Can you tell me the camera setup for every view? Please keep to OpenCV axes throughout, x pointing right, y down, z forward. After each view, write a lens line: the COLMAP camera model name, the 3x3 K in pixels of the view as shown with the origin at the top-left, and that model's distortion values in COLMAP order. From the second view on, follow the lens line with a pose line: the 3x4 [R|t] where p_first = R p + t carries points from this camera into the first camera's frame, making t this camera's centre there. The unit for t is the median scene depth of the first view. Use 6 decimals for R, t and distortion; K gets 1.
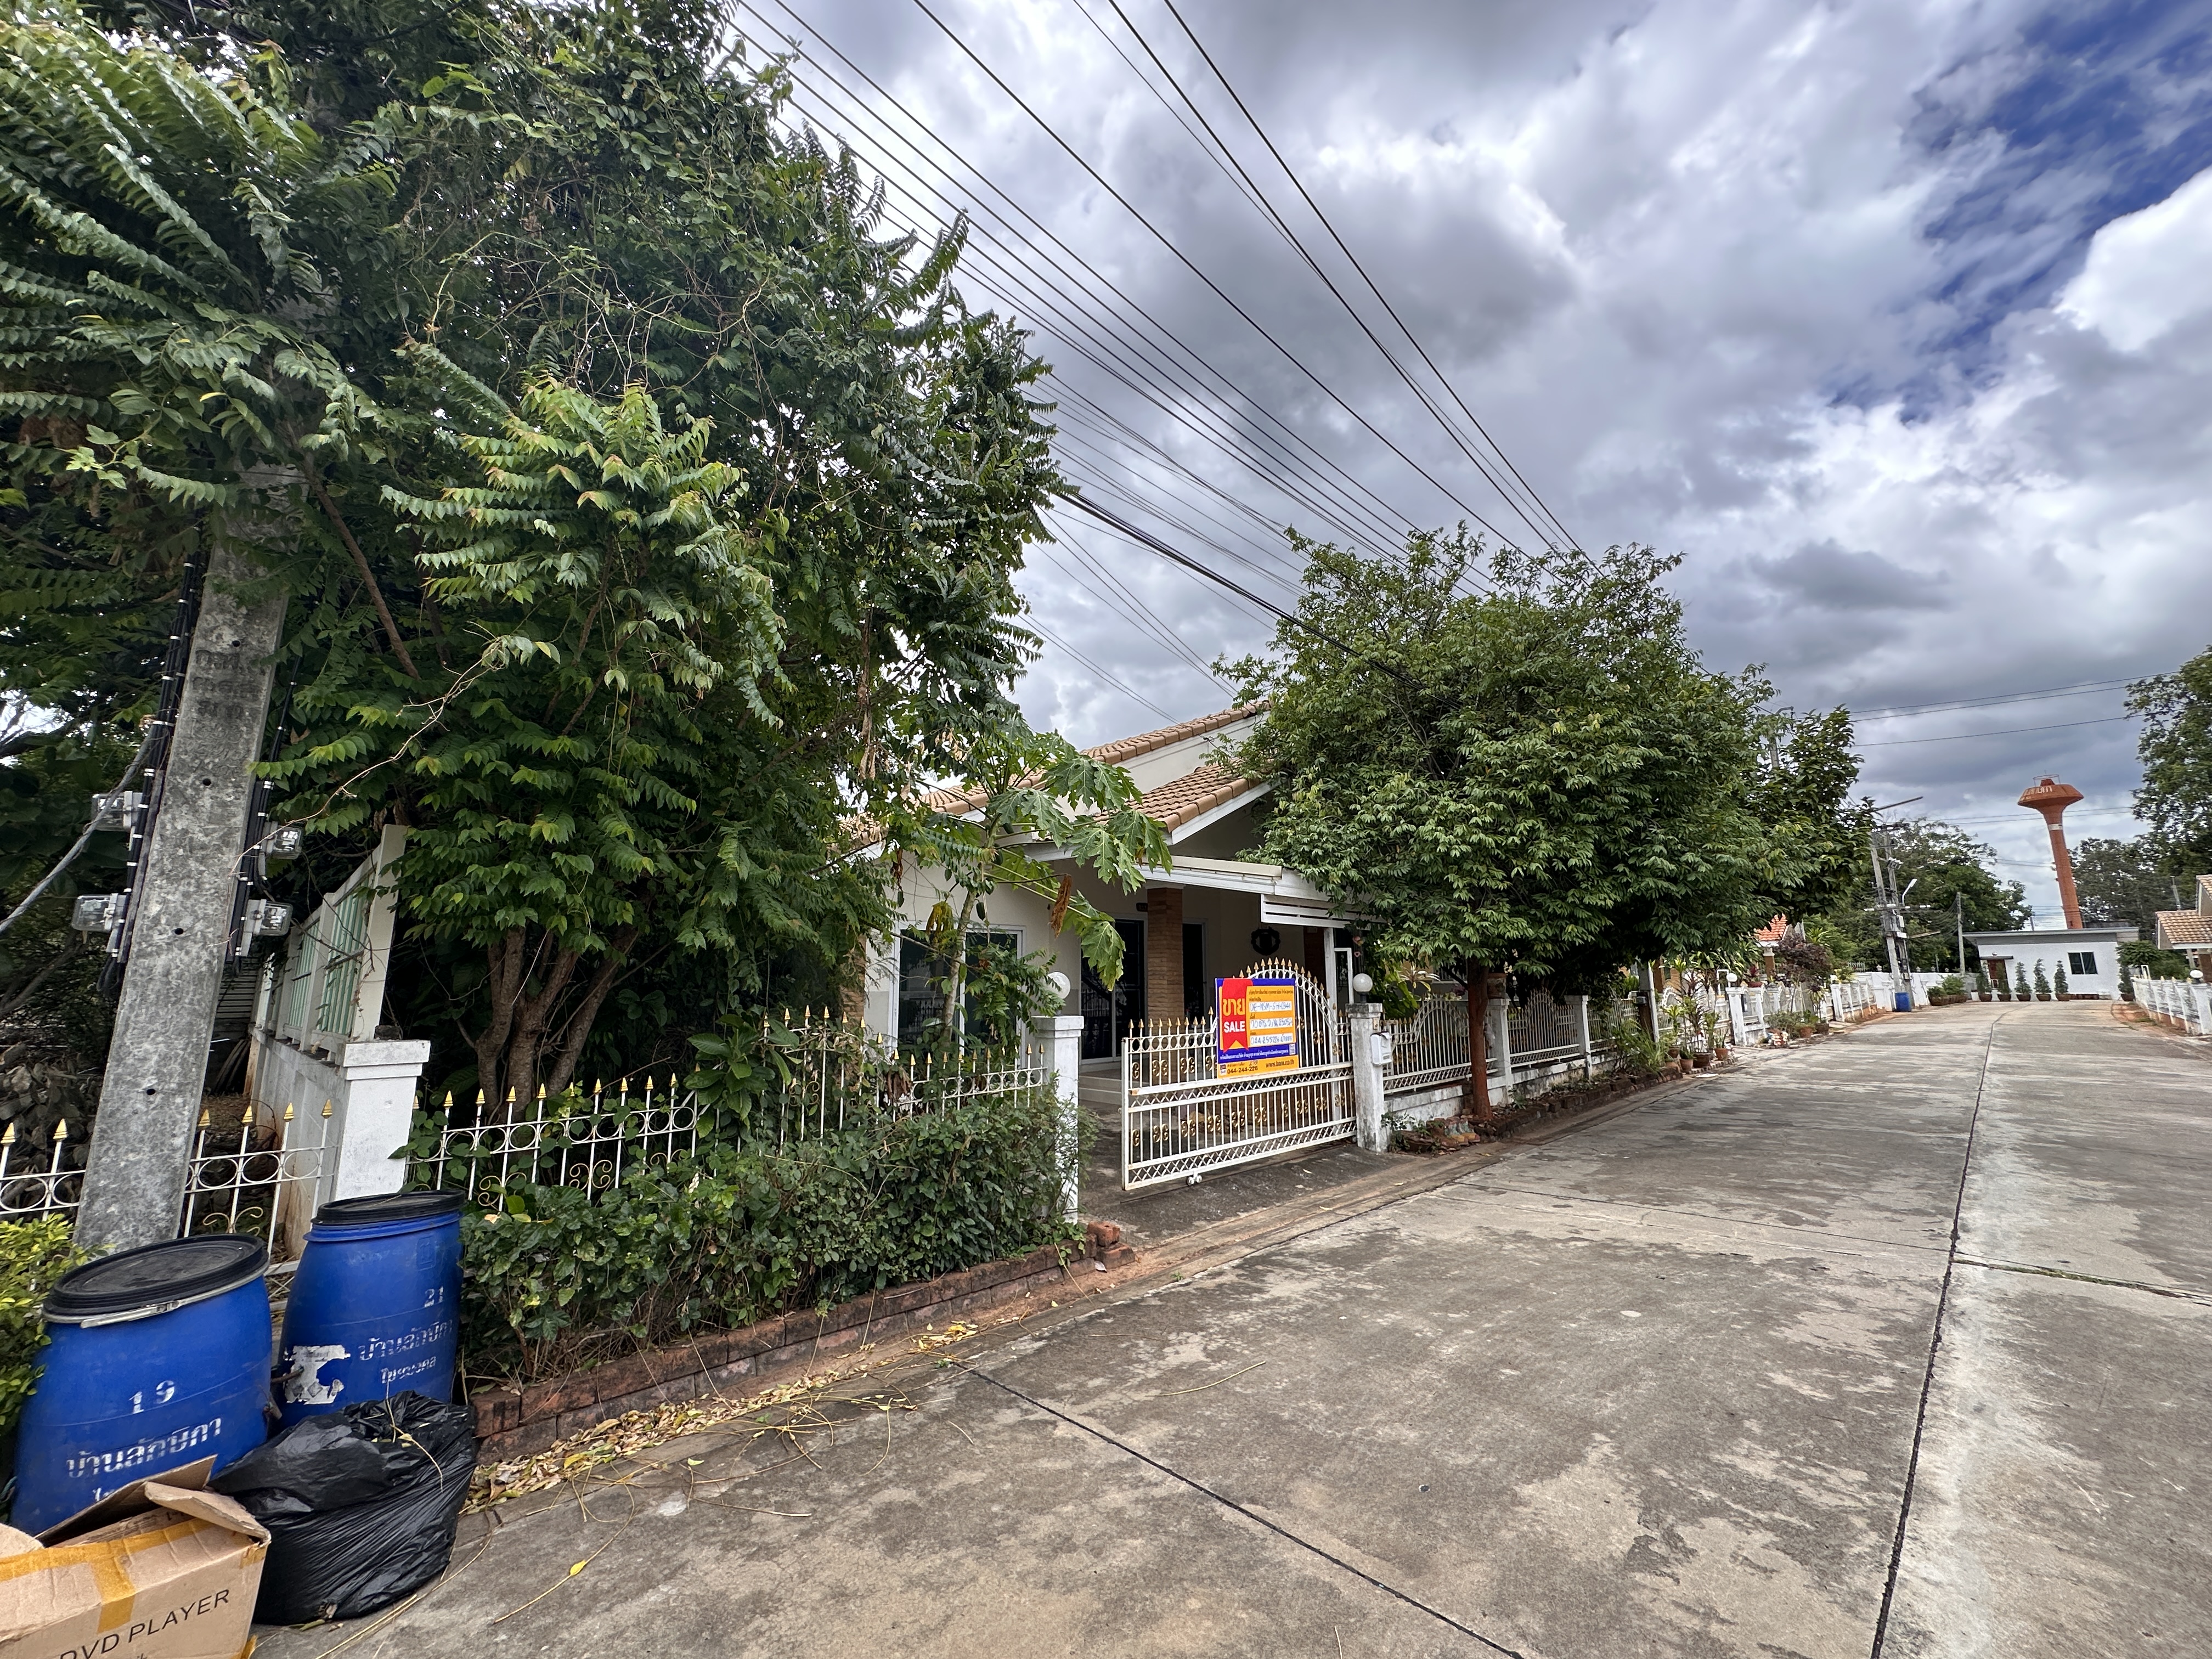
lens RADIAL K [[880.9, 0, 1104.0], [0, 880.9, 828.3], [0, 0, 1]] dist [-0.006359, 0.001308]
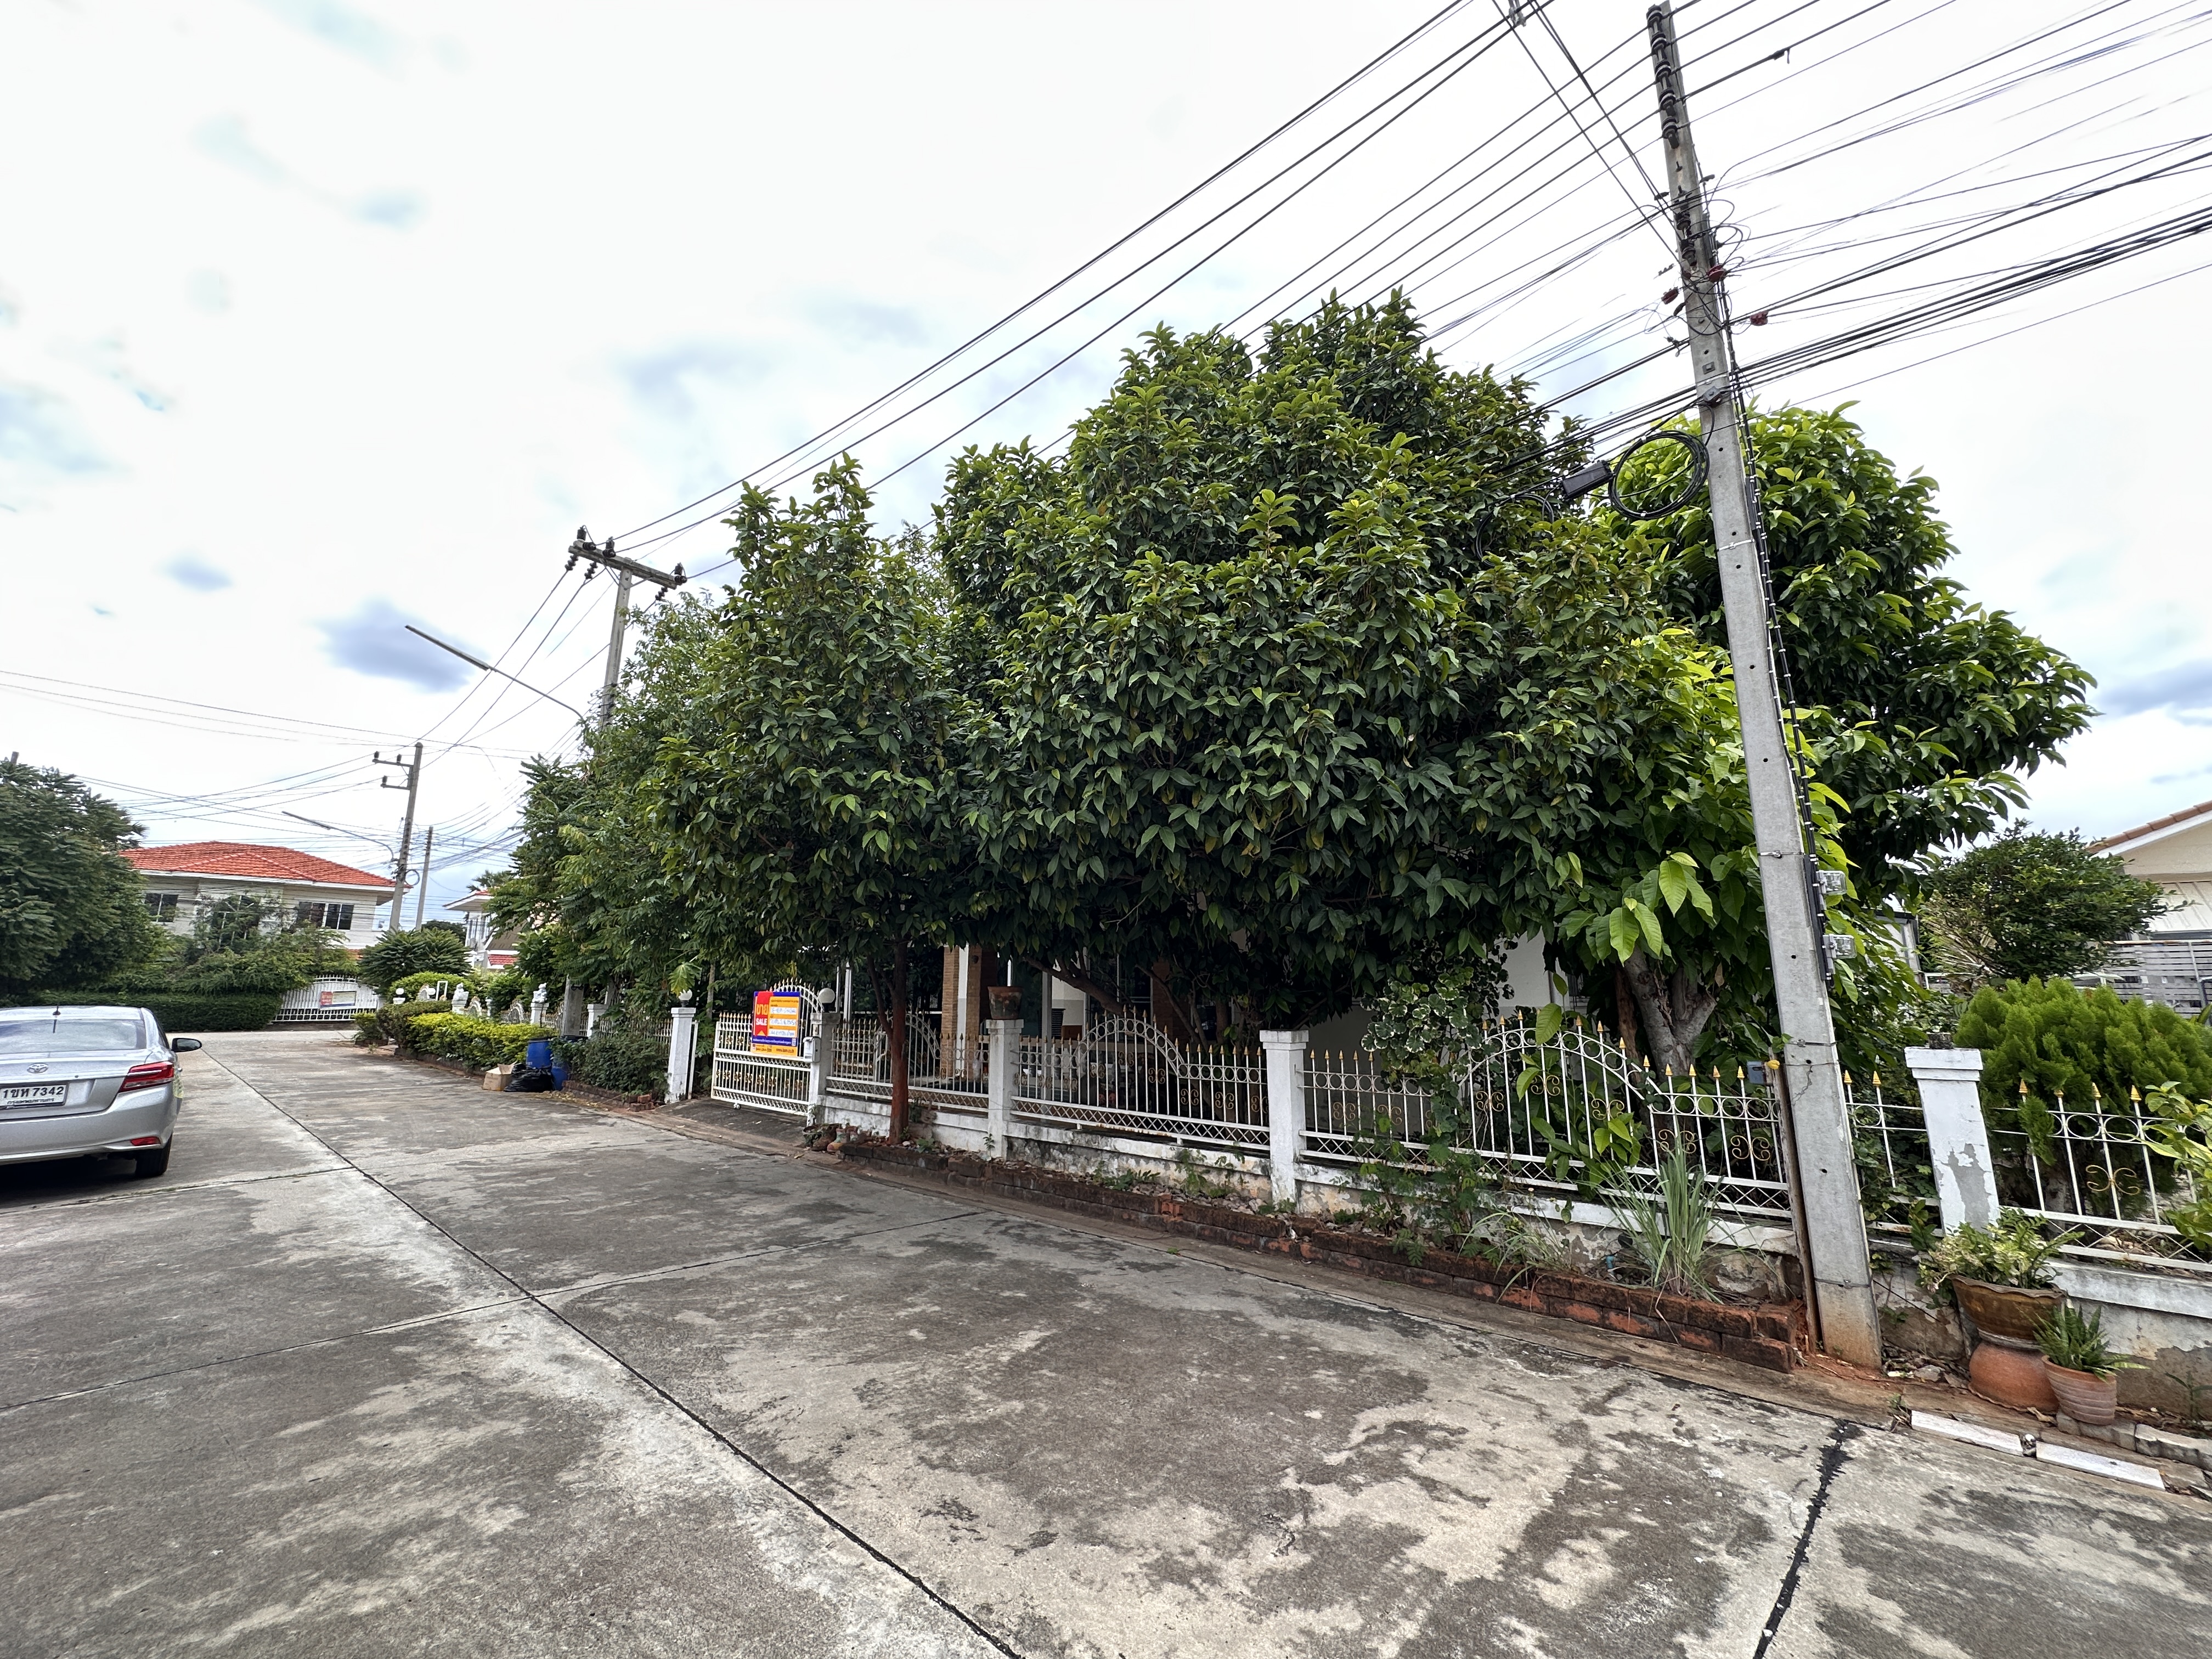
lens RADIAL K [[880.9, 0, 1104.0], [0, 880.9, 828.3], [0, 0, 1]] dist [-0.006359, 0.001308]
pose [[0.054174, -0.180927, -0.982003, 1.959753], [0.163391, 0.971798, -0.170033, 0.277100], [0.985073, -0.151239, 0.082208, 1.654330]]
